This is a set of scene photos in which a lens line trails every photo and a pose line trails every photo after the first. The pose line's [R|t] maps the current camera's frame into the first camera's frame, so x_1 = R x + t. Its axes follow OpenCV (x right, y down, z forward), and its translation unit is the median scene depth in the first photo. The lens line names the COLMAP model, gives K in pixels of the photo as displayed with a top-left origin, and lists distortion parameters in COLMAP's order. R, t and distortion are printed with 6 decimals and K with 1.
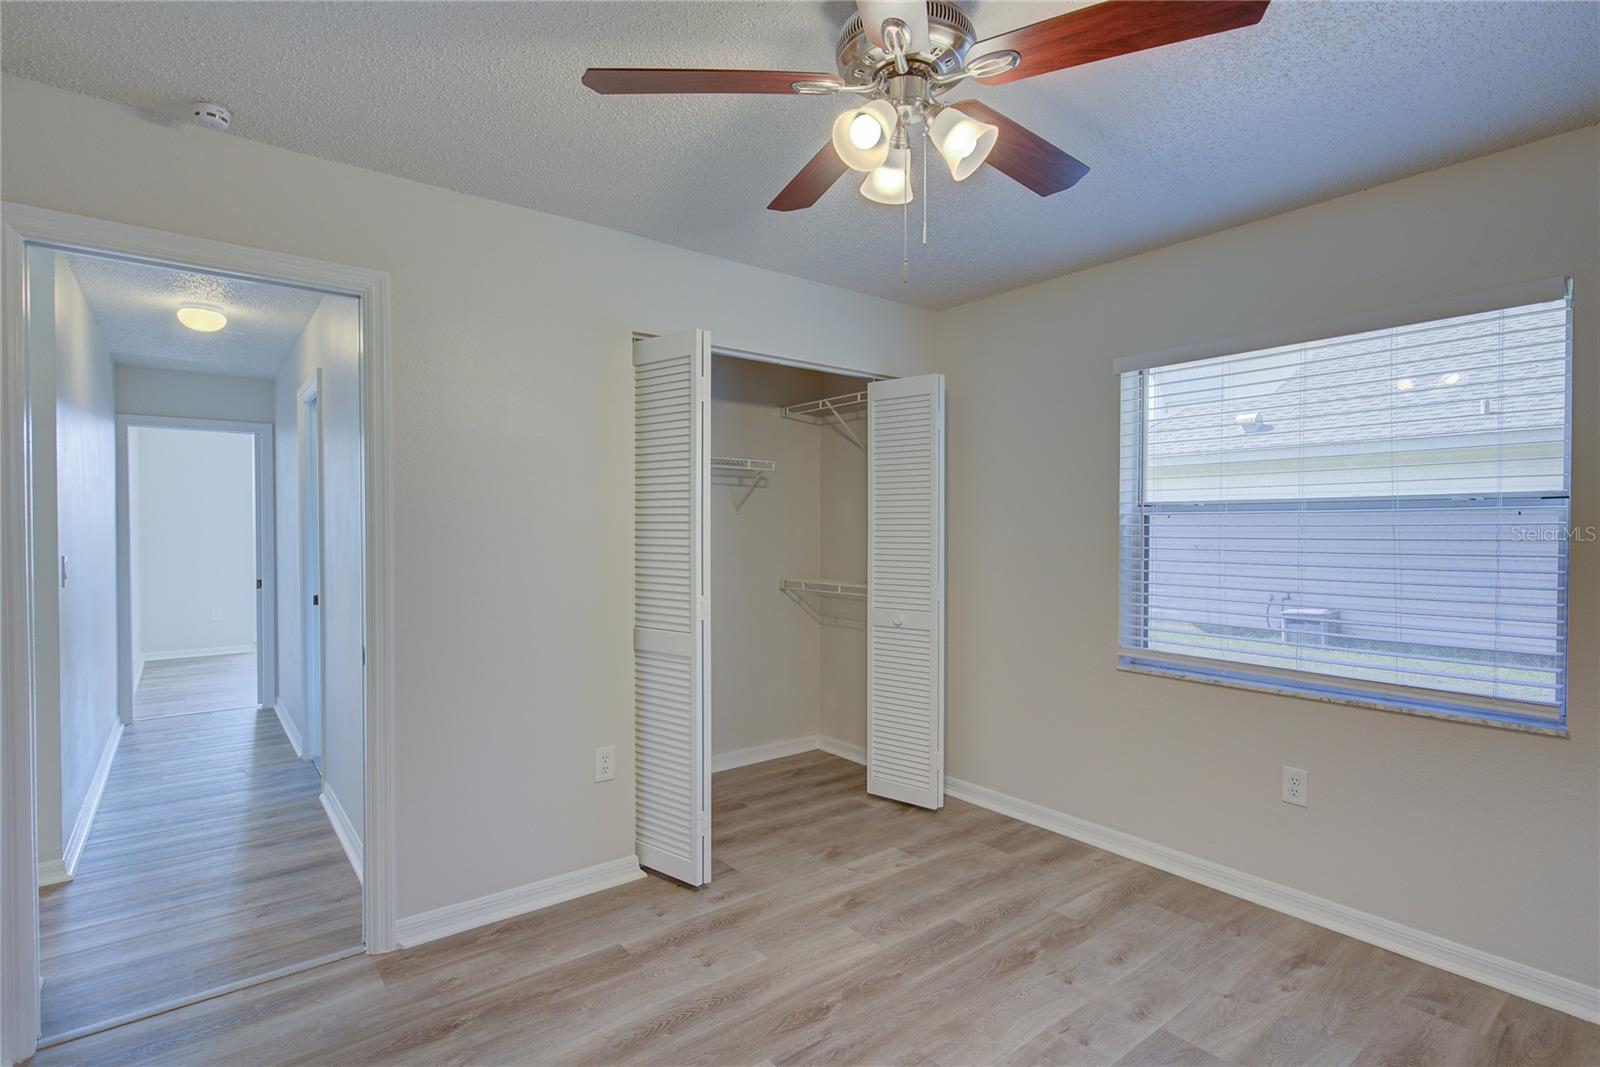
lens RADIAL K [[774.8, 0, 795.6], [0, 774.8, 535.0], [0, 0, 1]] dist [0.002909, 0.000914]
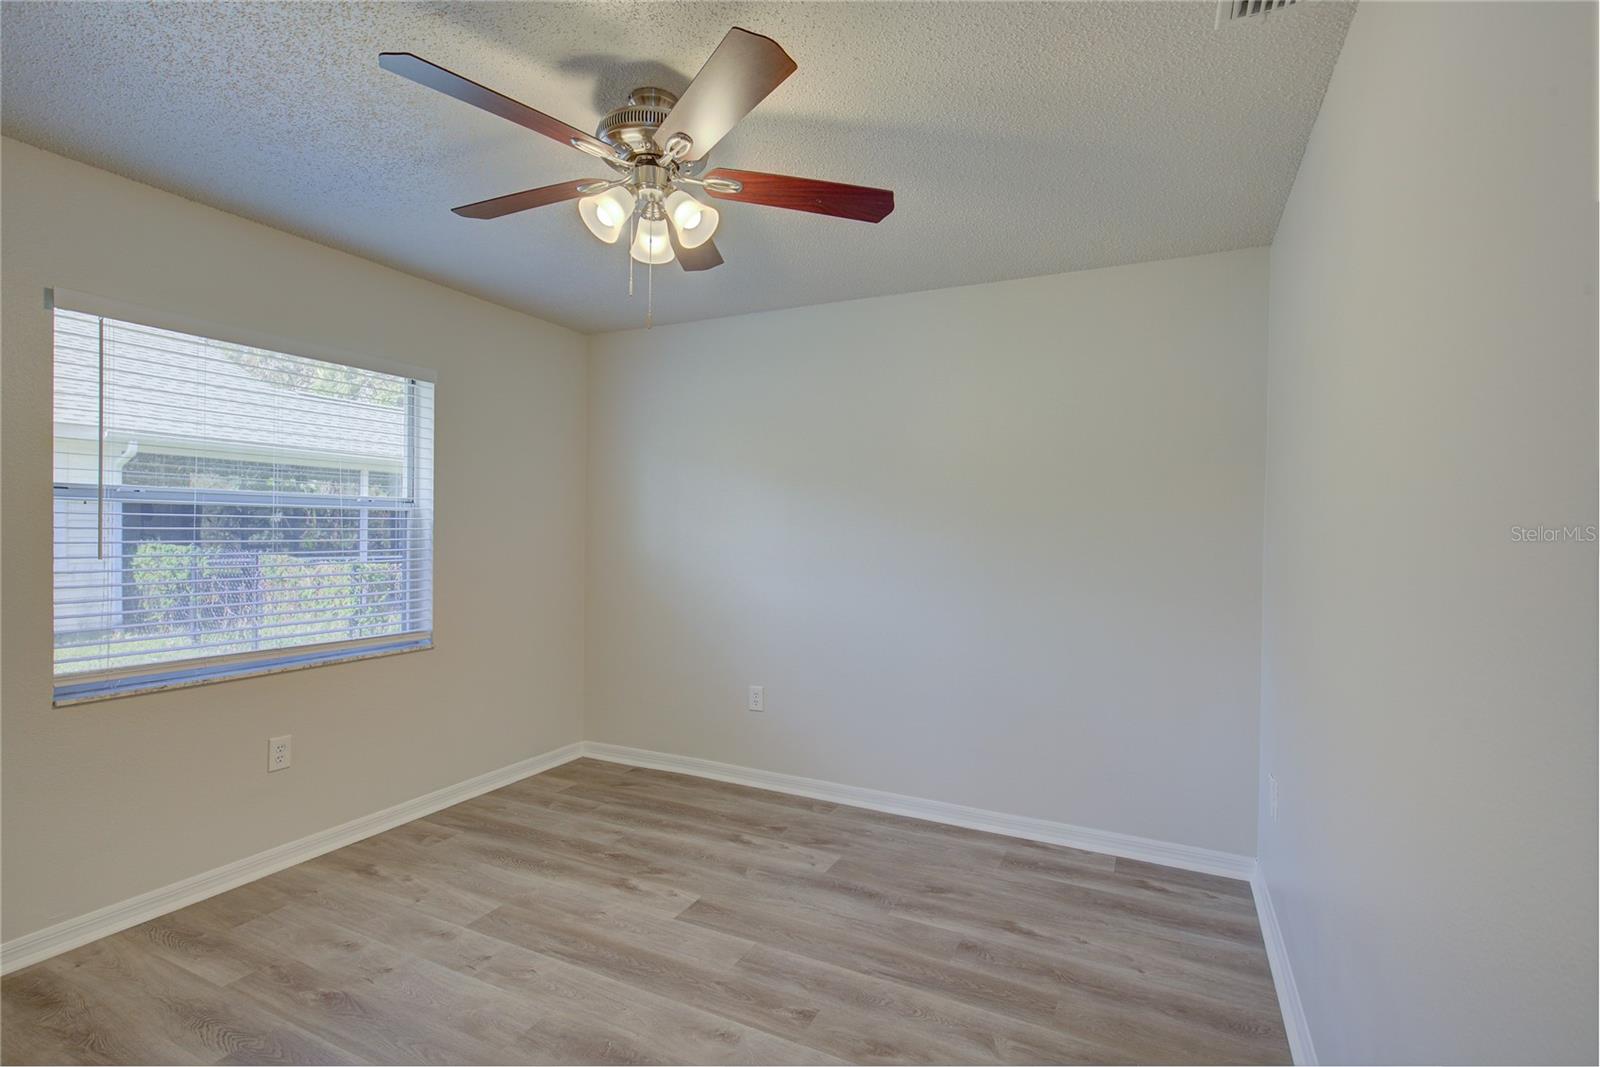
lens RADIAL K [[774.8, 0, 794.8], [0, 774.8, 532.7], [0, 0, 1]] dist [0.002909, 0.000914]
pose [[-0.436341, -0.013450, 0.899681, -0.678765], [-0.006755, 0.999909, 0.011672, -0.008297], [-0.899756, -0.000985, -0.436392, 0.837173]]
